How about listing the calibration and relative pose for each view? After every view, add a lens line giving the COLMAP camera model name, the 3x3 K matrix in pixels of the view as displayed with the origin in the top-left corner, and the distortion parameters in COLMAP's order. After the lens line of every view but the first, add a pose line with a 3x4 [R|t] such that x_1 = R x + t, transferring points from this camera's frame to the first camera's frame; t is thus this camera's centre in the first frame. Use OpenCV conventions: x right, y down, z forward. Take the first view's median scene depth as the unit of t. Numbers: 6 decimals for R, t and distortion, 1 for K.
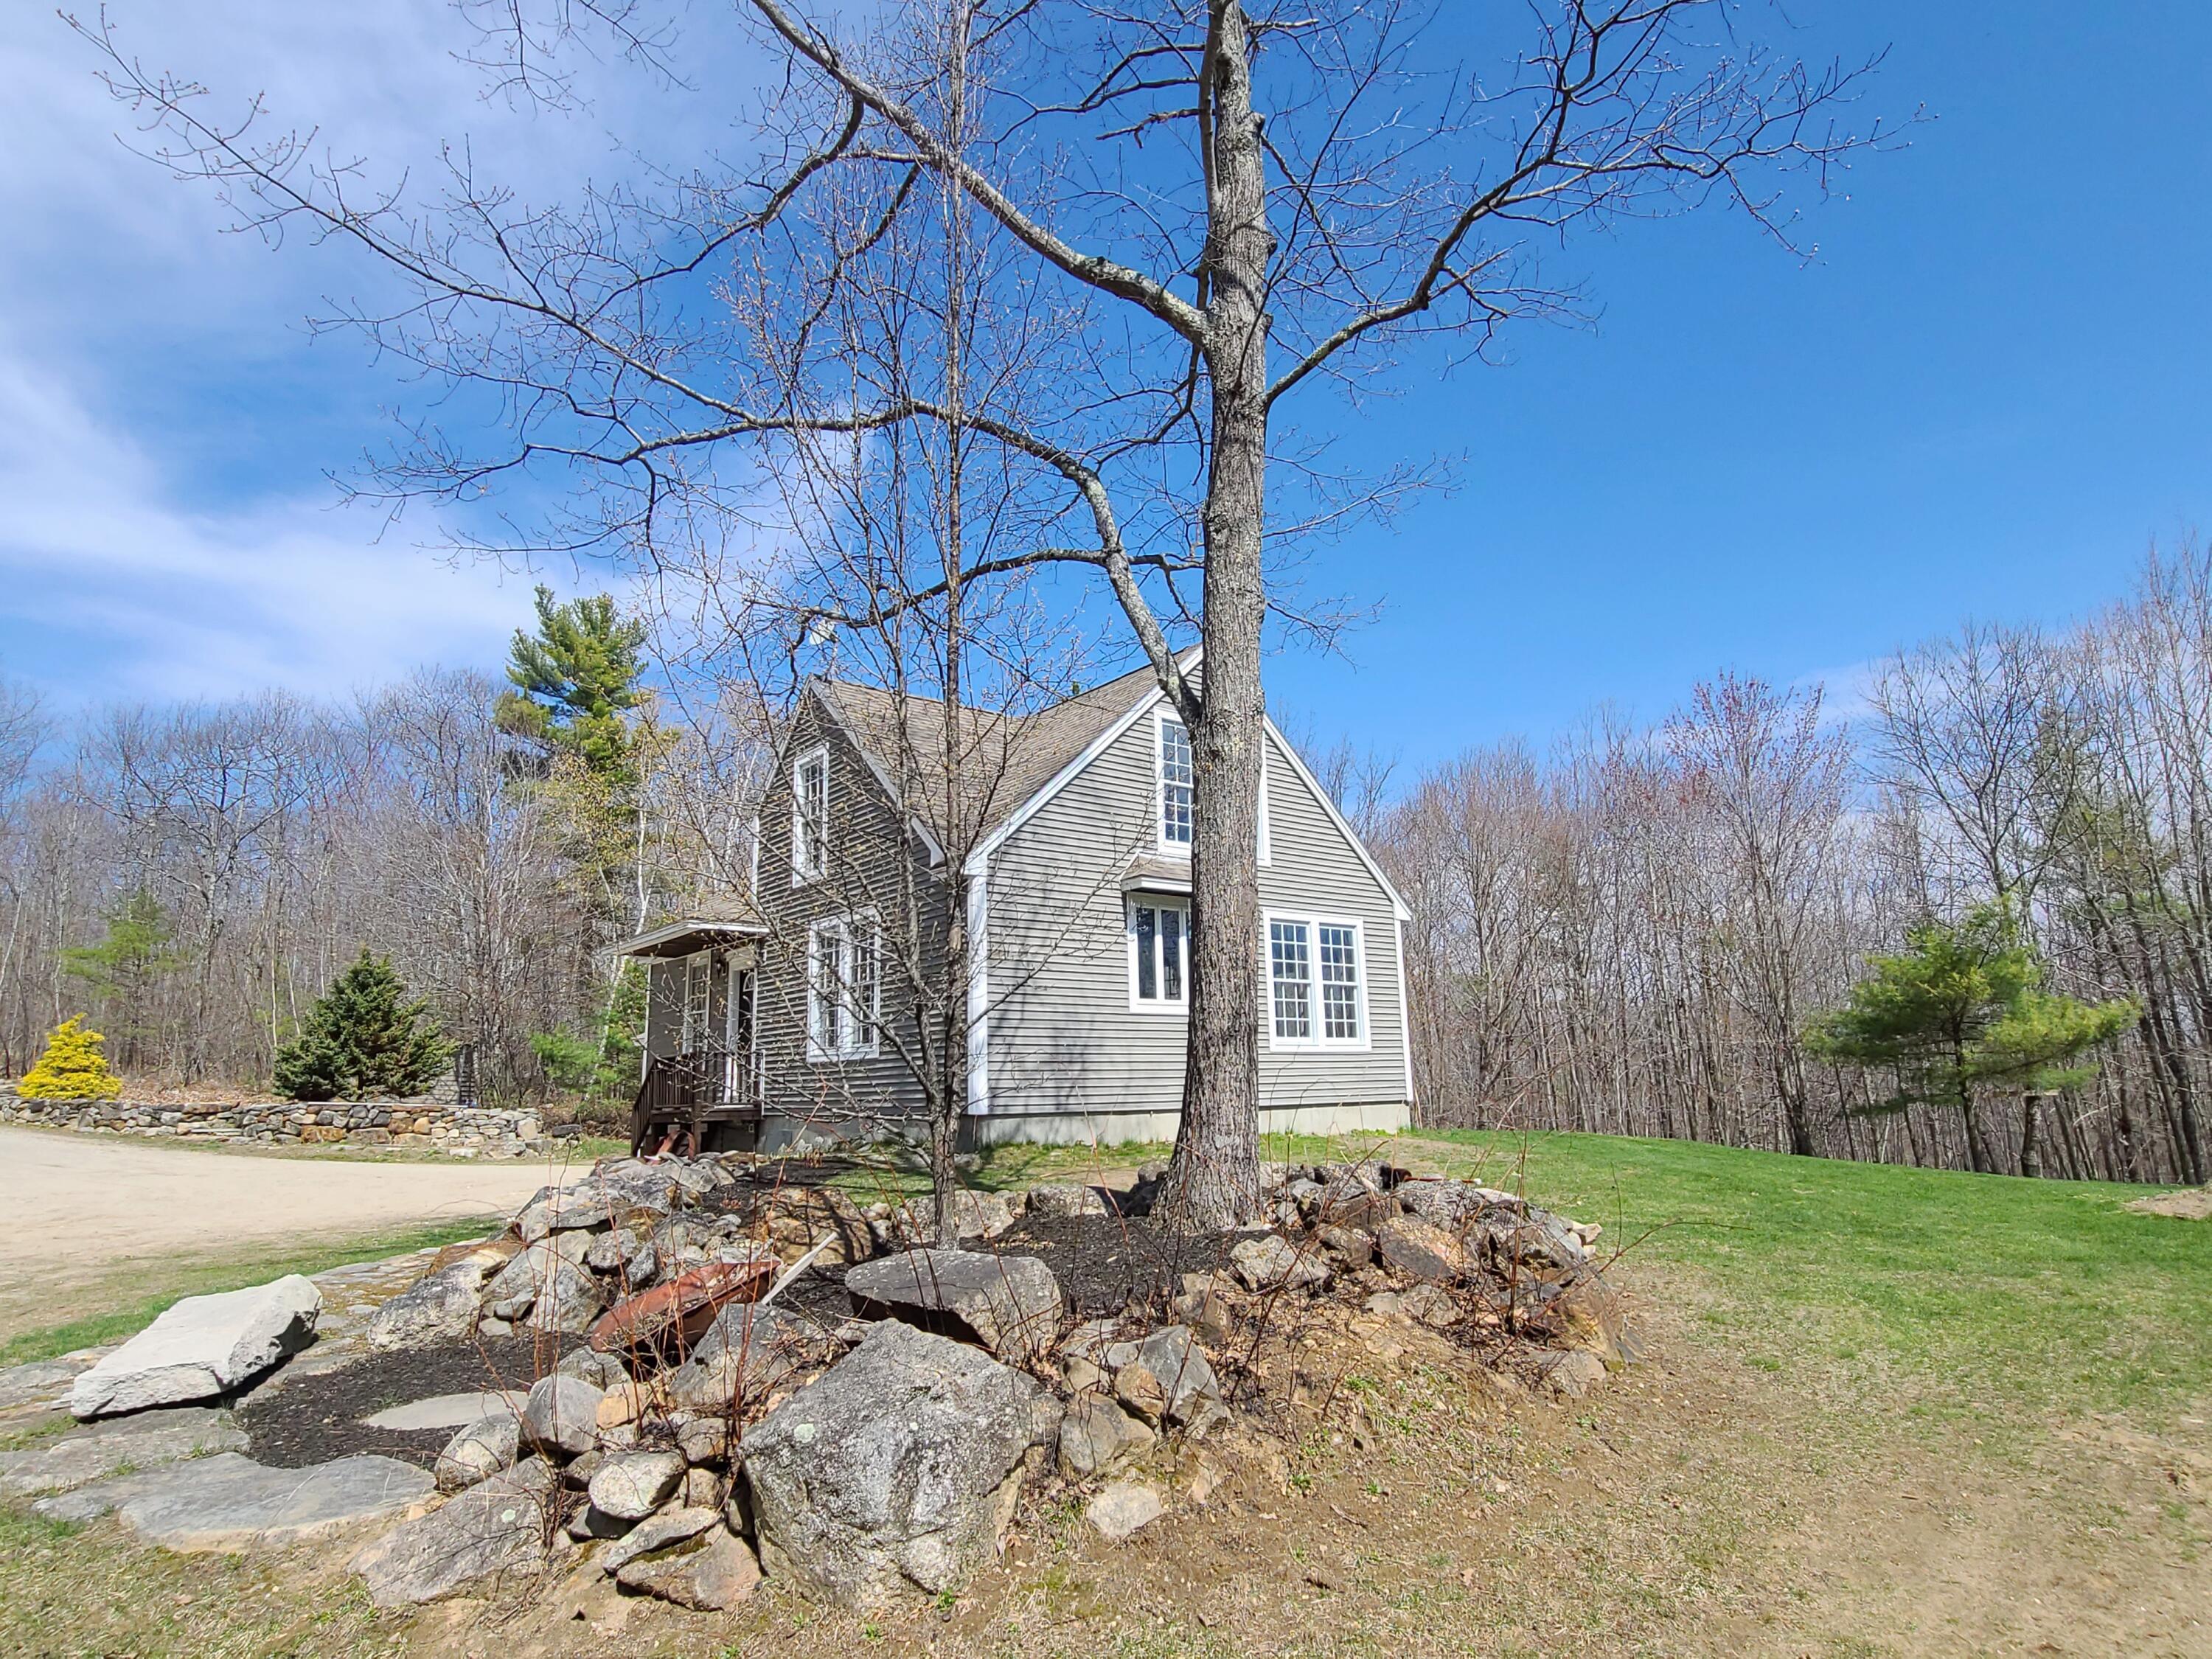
lens RADIAL K [[1248.9, 0, 1109.4], [0, 1248.9, 841.5], [0, 0, 1]] dist [0.005005, -0.004317]
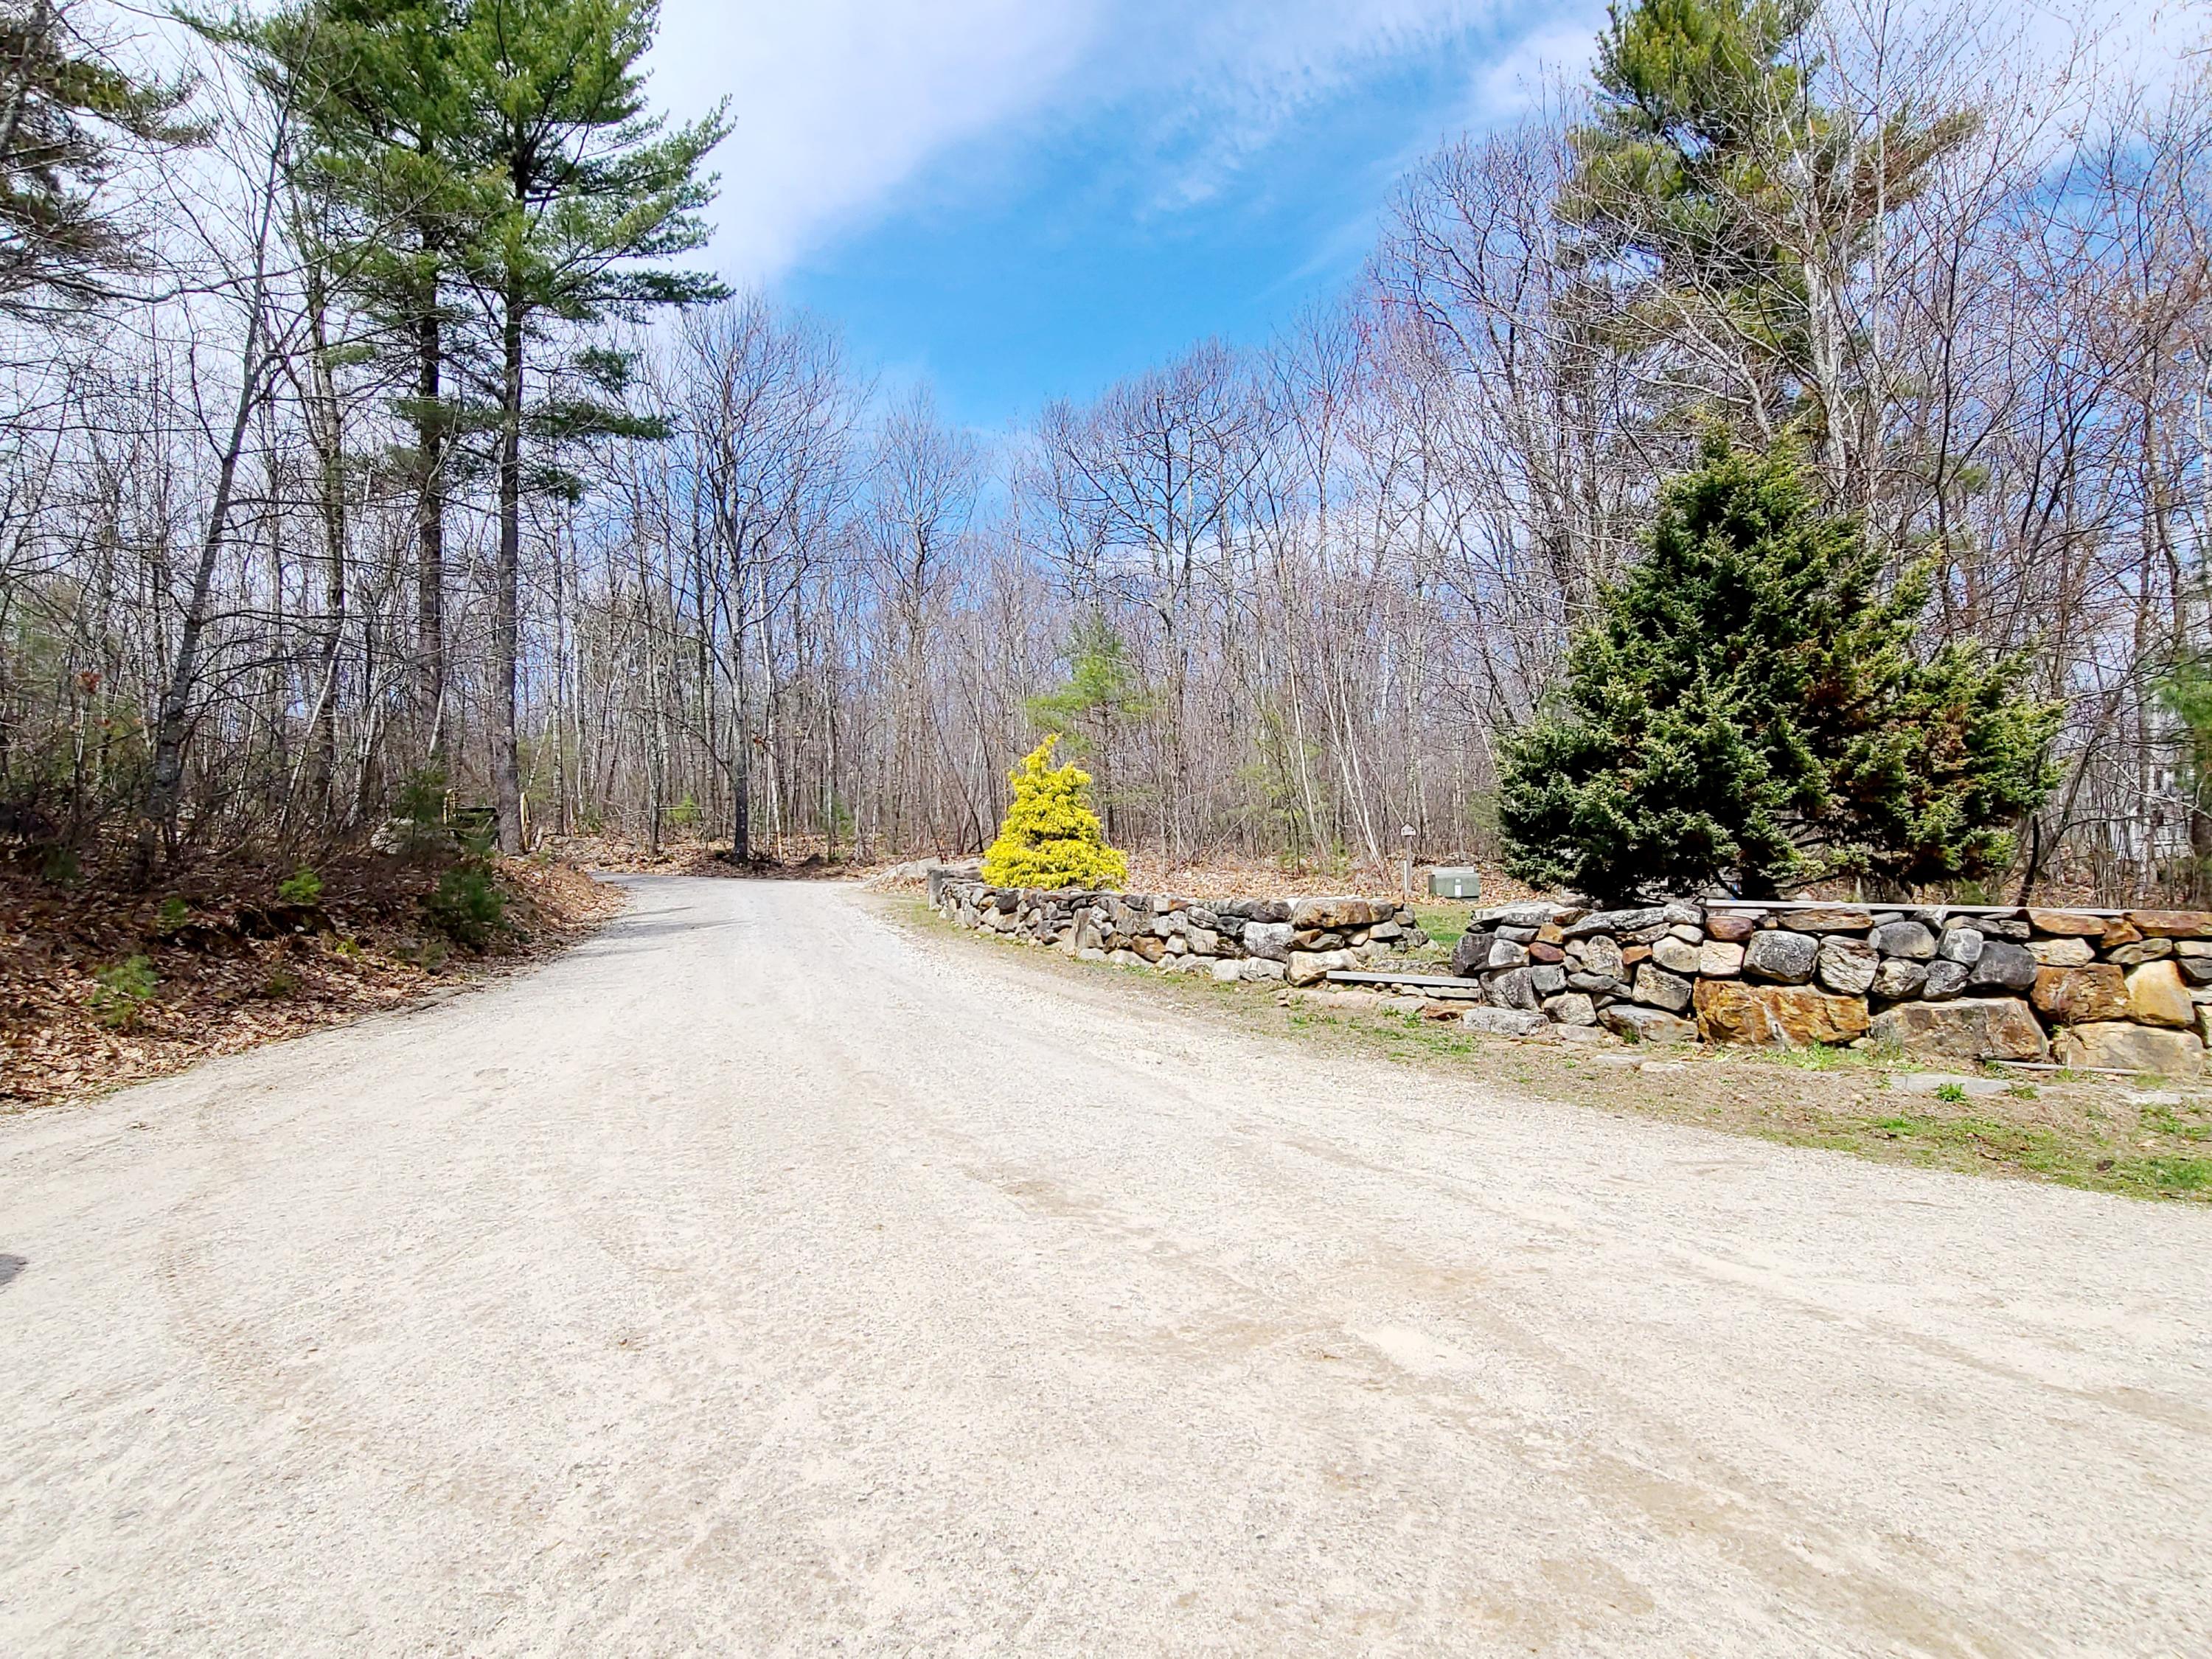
lens RADIAL K [[1248.9, 0, 1096.0], [0, 1248.9, 843.4], [0, 0, 1]] dist [0.005005, -0.004317]
pose [[0.792213, -0.021420, -0.609868, -0.548089], [0.123499, 0.984332, 0.125852, 0.136124], [0.597617, -0.175020, 0.782446, 0.664044]]
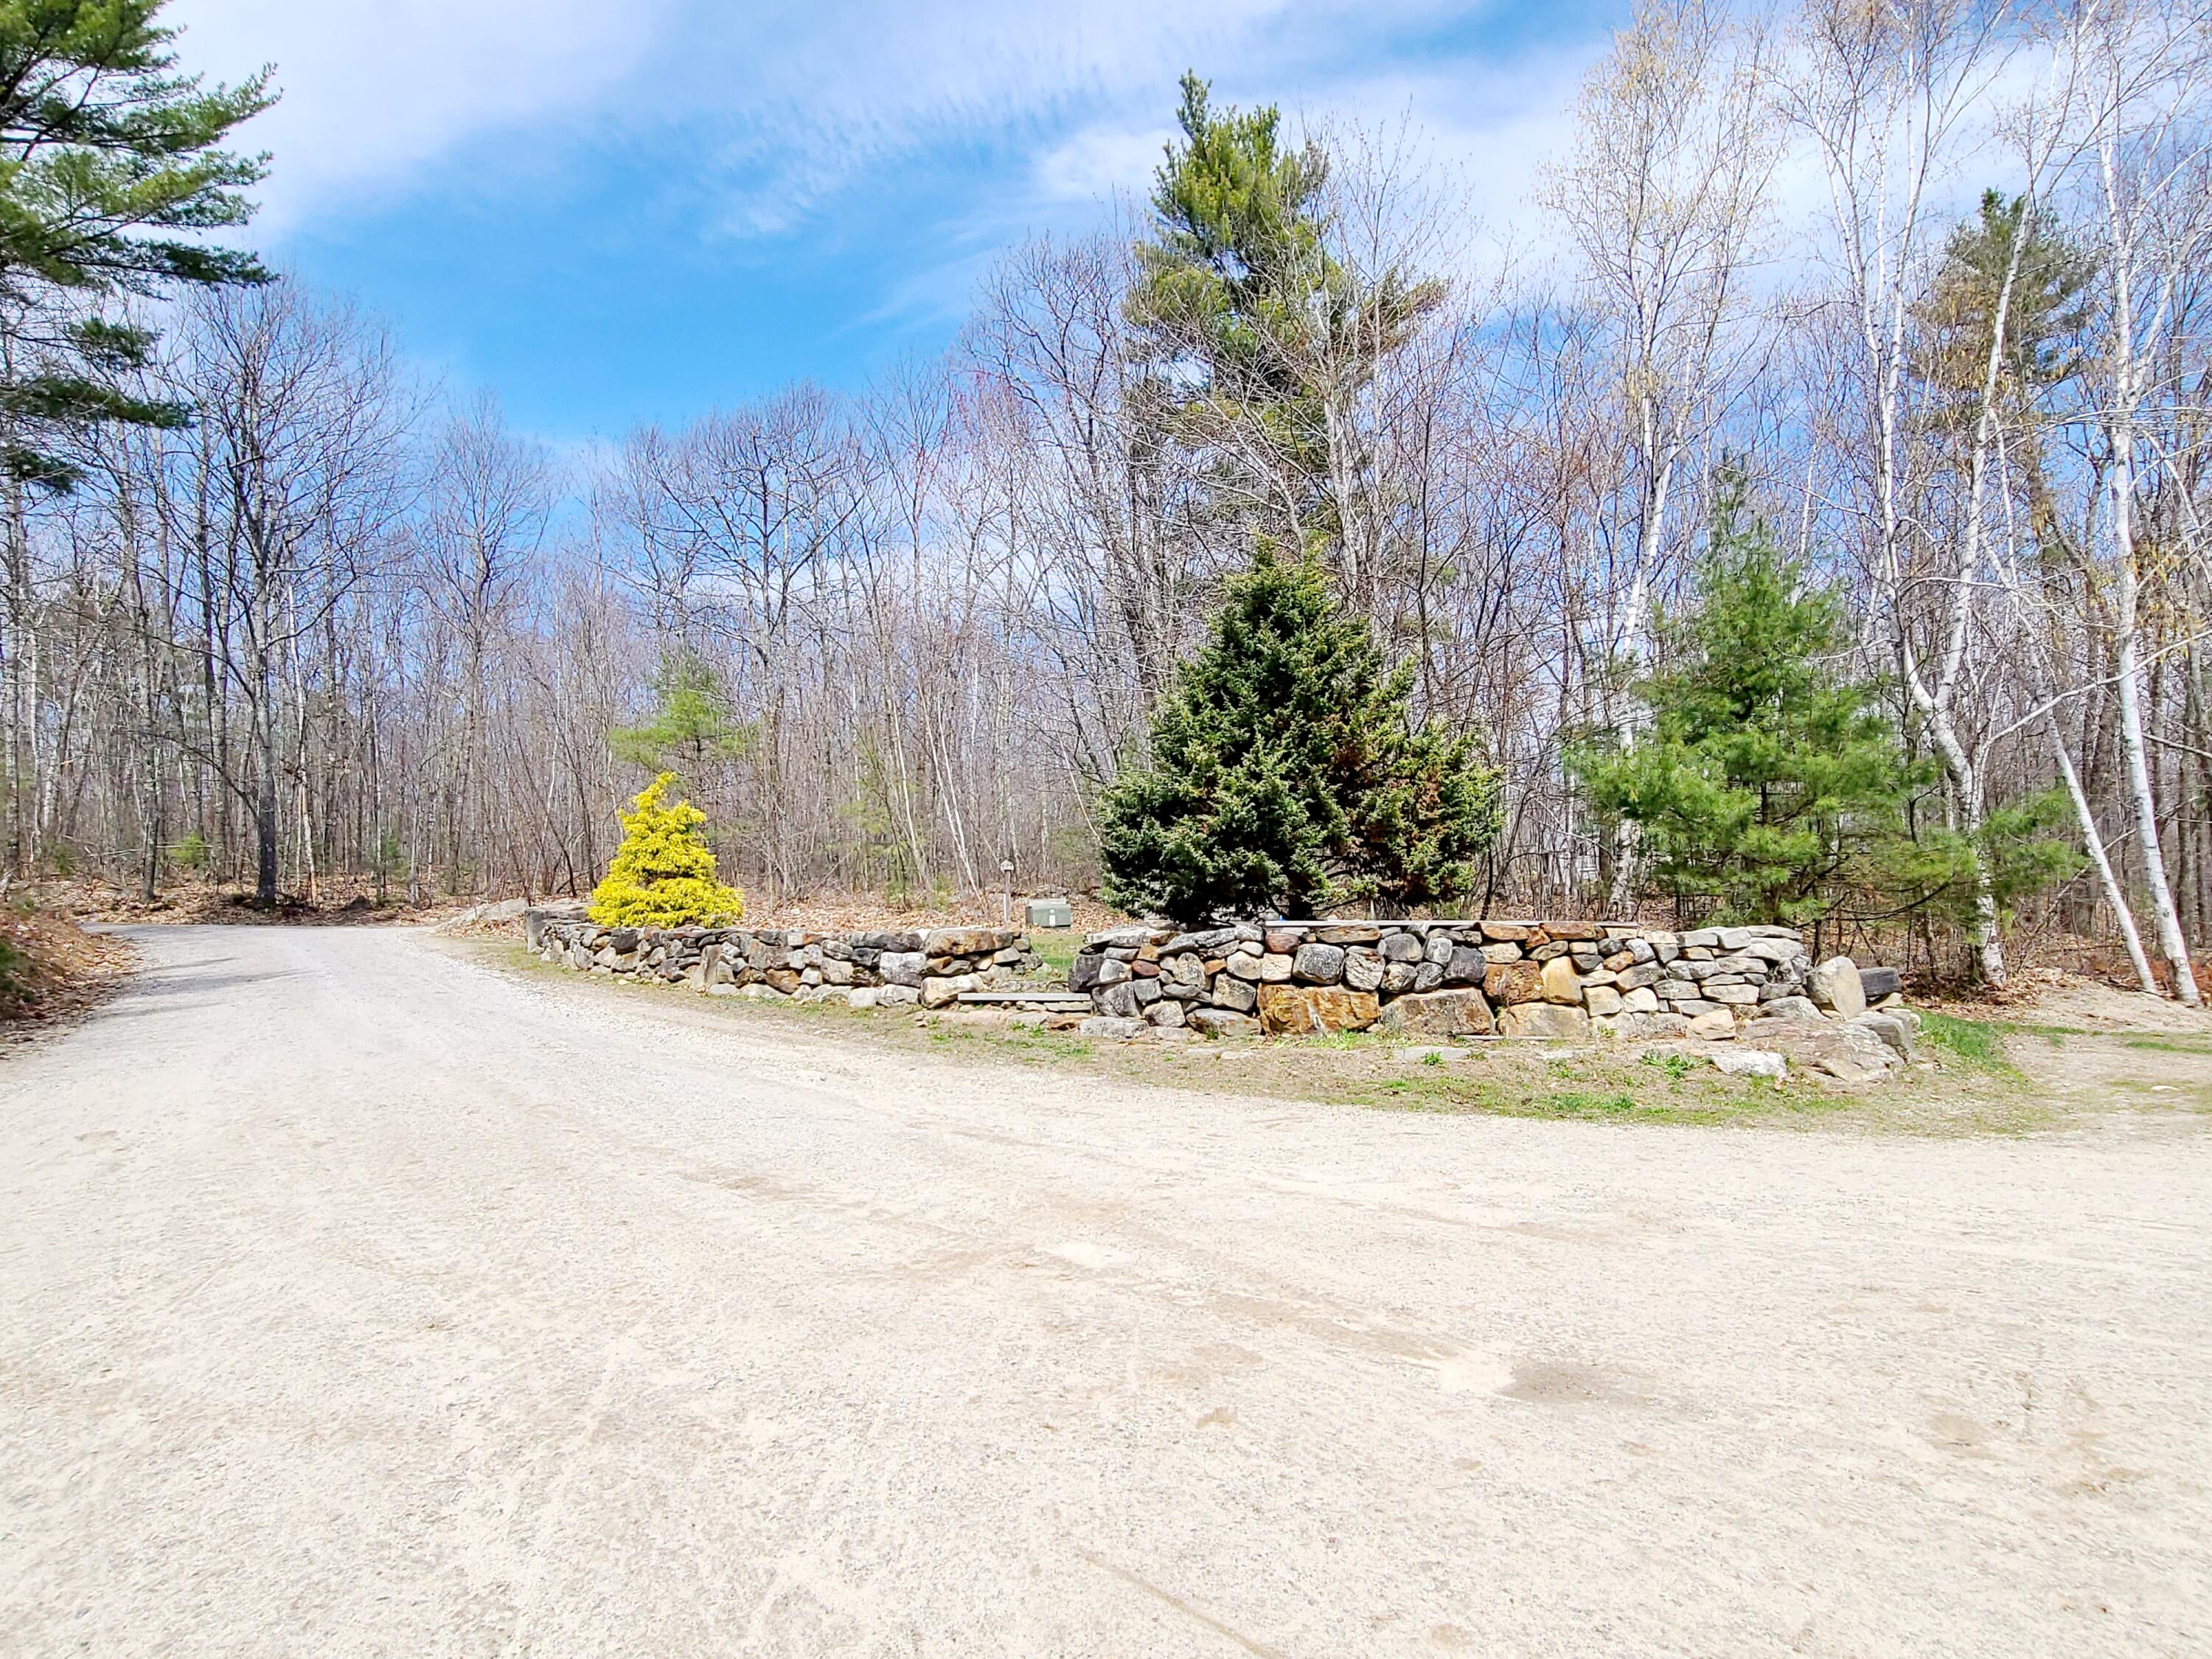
lens RADIAL K [[1248.9, 0, 1107.0], [0, 1248.9, 833.5], [0, 0, 1]] dist [0.005005, -0.004317]
pose [[0.949313, -0.042962, -0.311383, -0.542880], [0.086250, 0.988196, 0.126605, 0.128394], [0.302268, -0.147045, 0.941813, 0.623682]]
